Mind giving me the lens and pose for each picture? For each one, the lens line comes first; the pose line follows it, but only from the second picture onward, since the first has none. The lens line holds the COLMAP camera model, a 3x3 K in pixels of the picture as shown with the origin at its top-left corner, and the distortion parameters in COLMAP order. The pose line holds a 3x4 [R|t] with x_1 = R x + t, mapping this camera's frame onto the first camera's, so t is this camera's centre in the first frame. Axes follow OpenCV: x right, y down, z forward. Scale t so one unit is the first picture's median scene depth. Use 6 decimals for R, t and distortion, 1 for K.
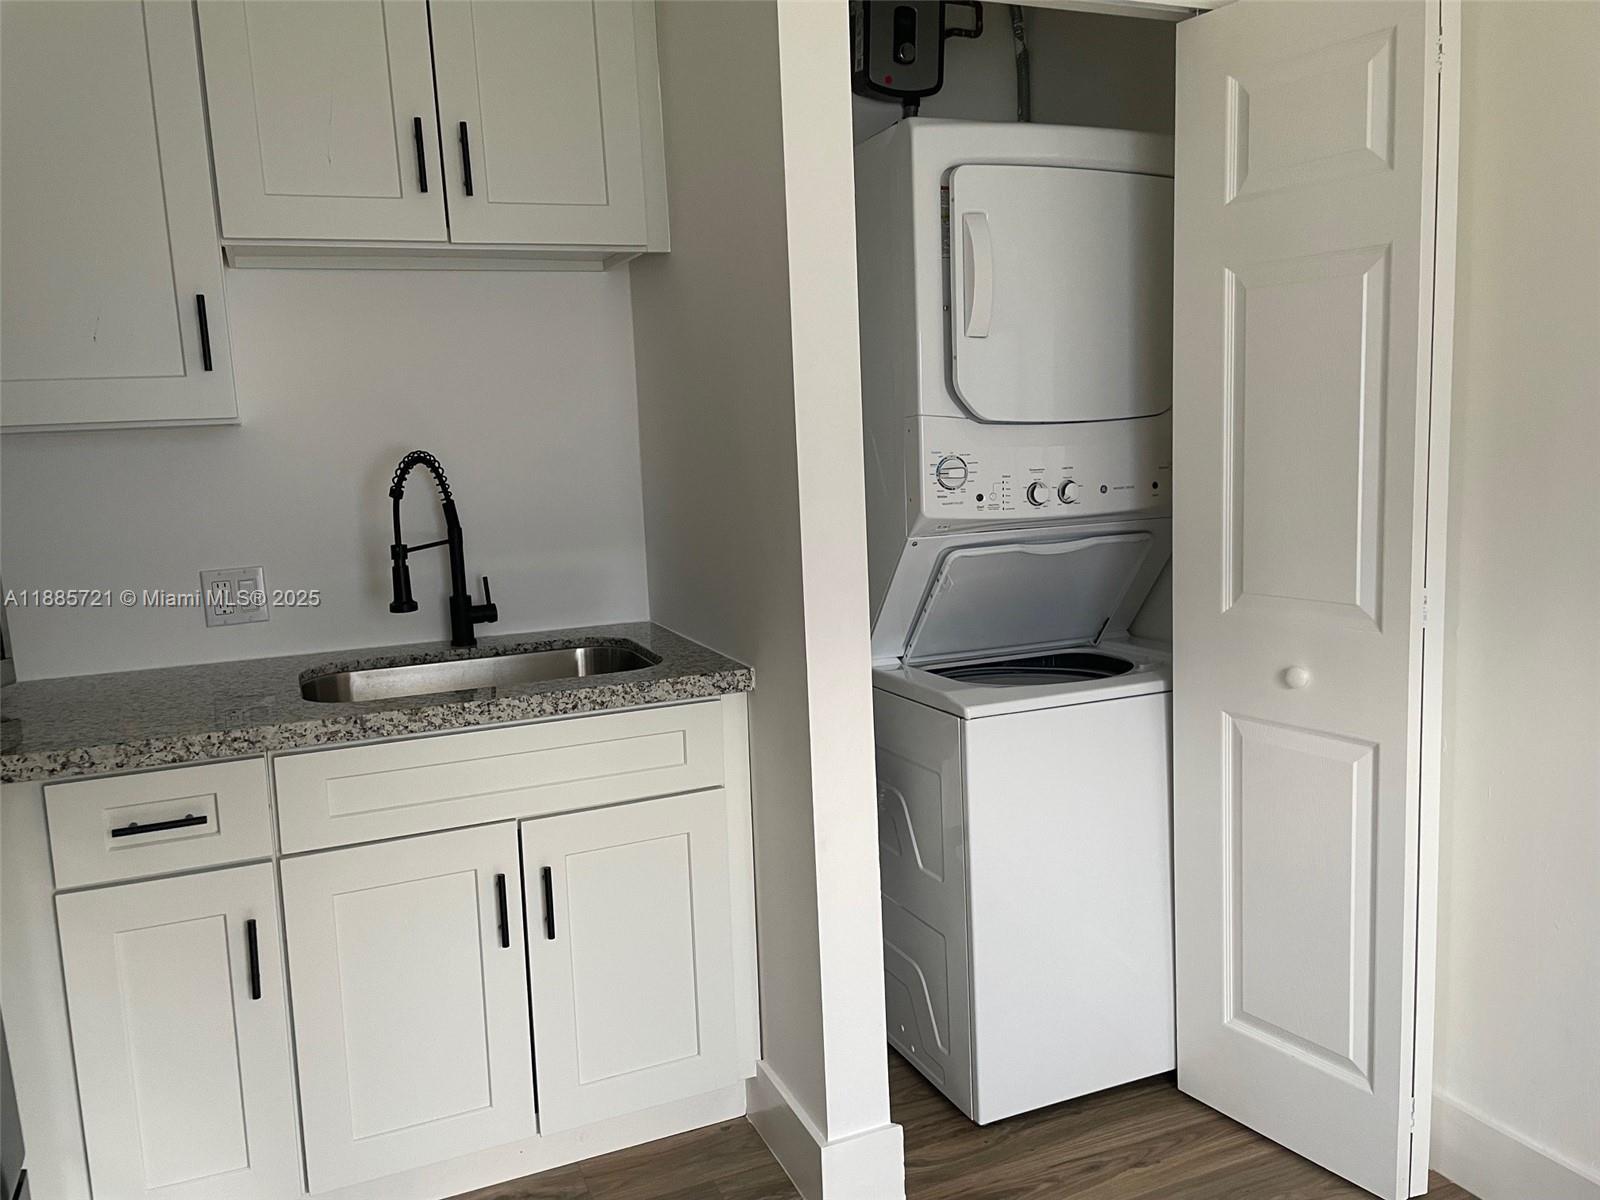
lens RADIAL K [[1220.5, 0, 800.1], [0, 1220.5, 594.4], [0, 0, 1]] dist [0.111297, -0.138805]
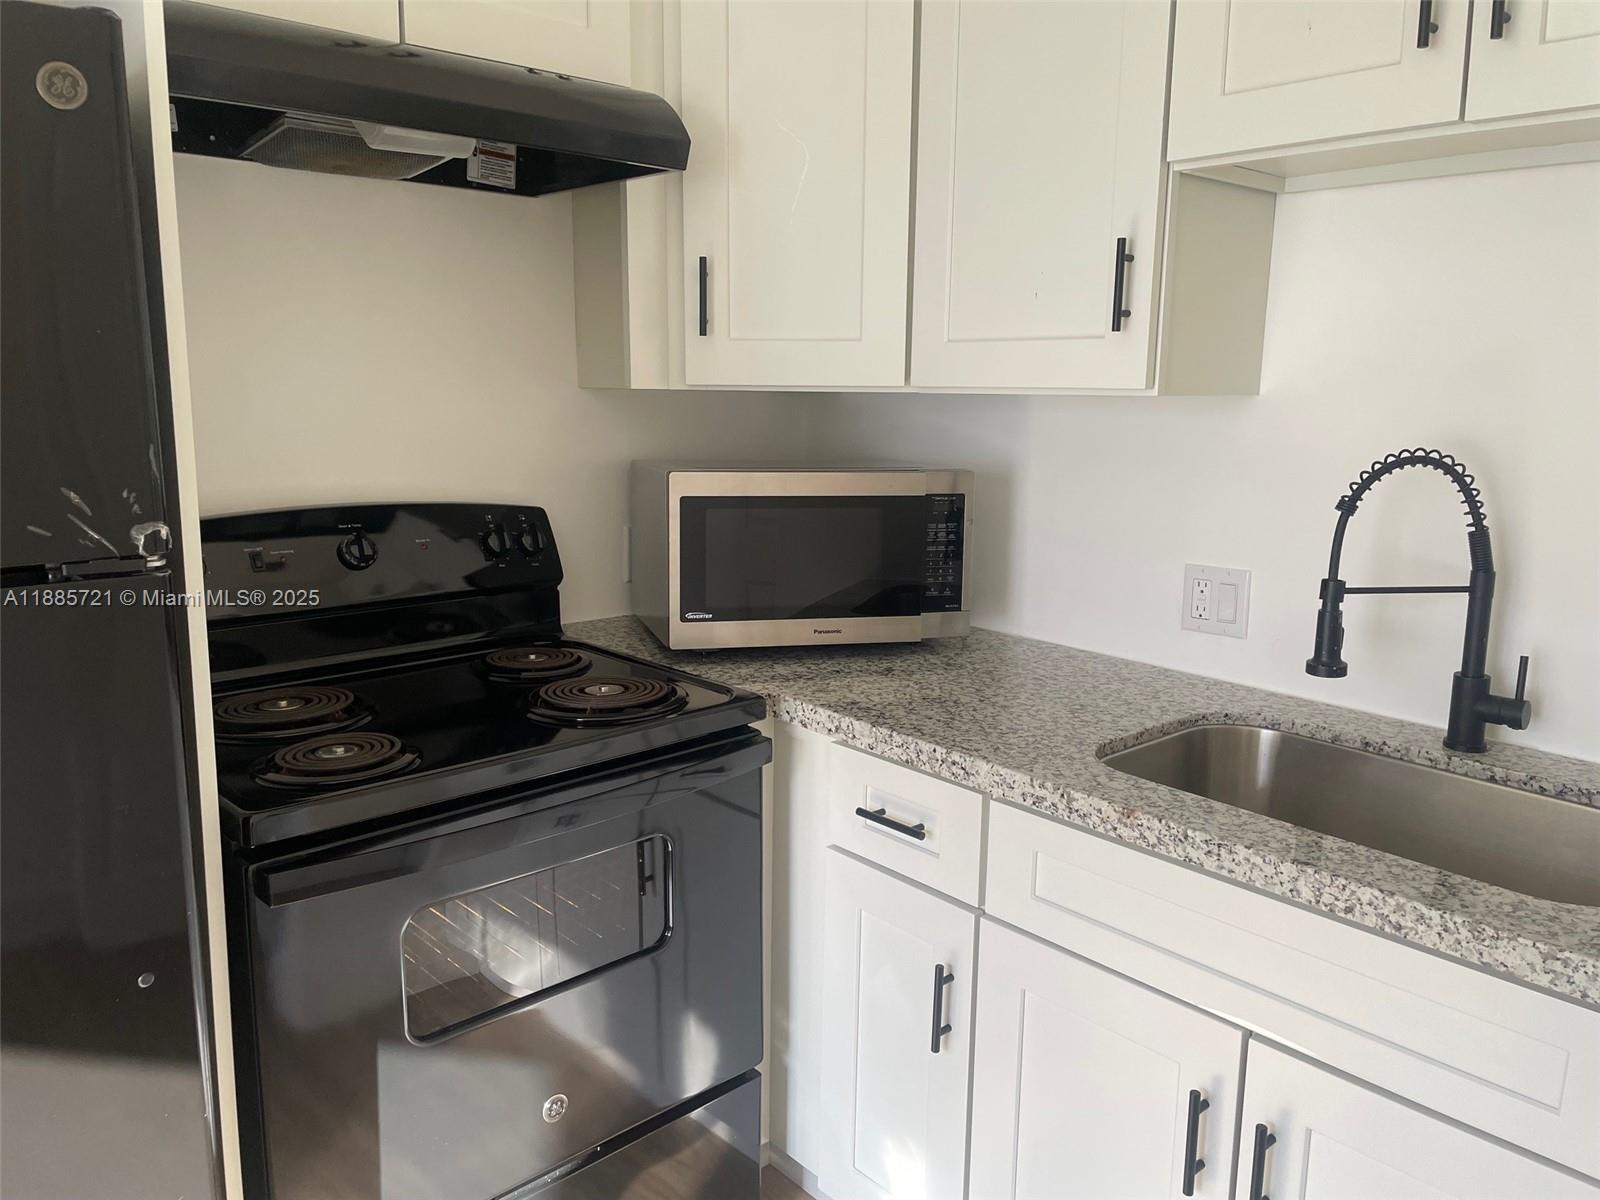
lens RADIAL K [[1220.5, 0, 800.1], [0, 1220.5, 594.4], [0, 0, 1]] dist [0.111297, -0.138805]
pose [[0.324297, 0.219345, -0.920174, 0.234126], [-0.160870, 0.971364, 0.174852, -0.111325], [0.932176, 0.091325, 0.350296, 0.496571]]
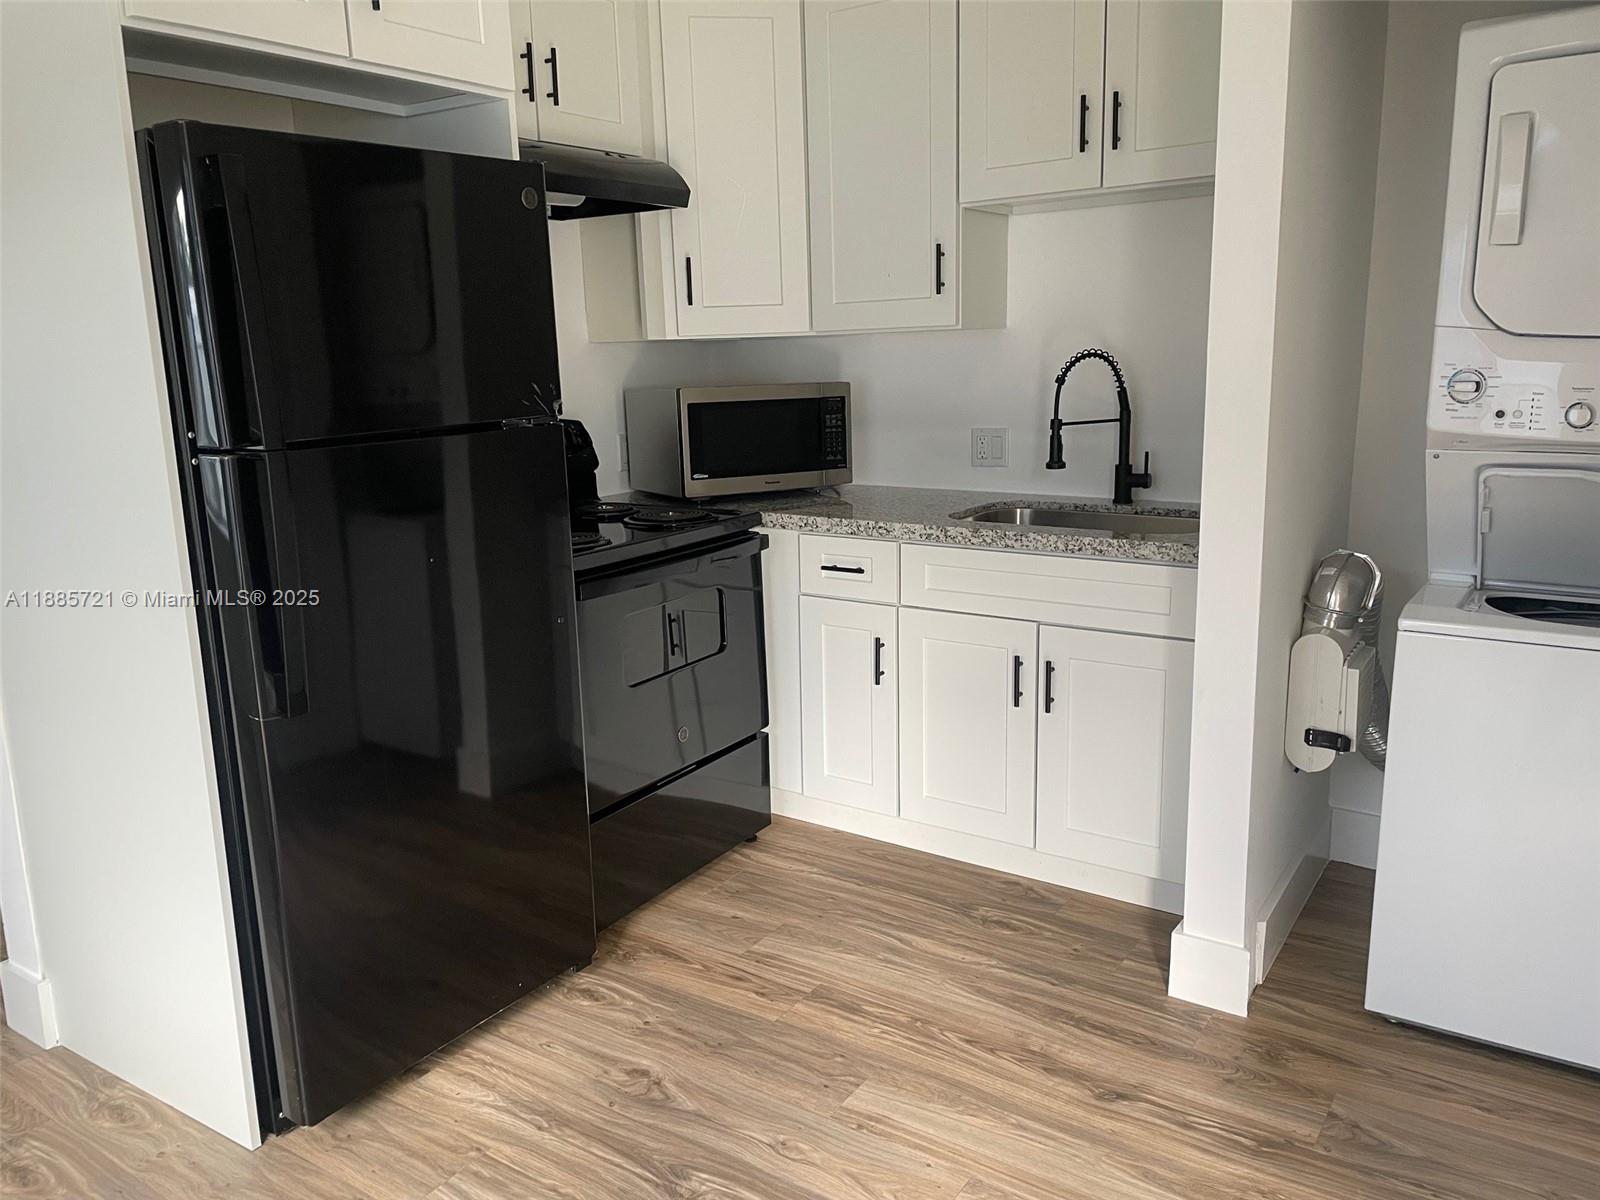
lens RADIAL K [[1228.4, 0, 776.9], [0, 1228.4, 612.2], [0, 0, 1]] dist [0.115144, -0.165070]
pose [[0.535437, 0.206919, -0.818836, 0.706605], [-0.114215, 0.978357, 0.172545, -0.033454], [0.836817, 0.001137, 0.547482, -0.008865]]
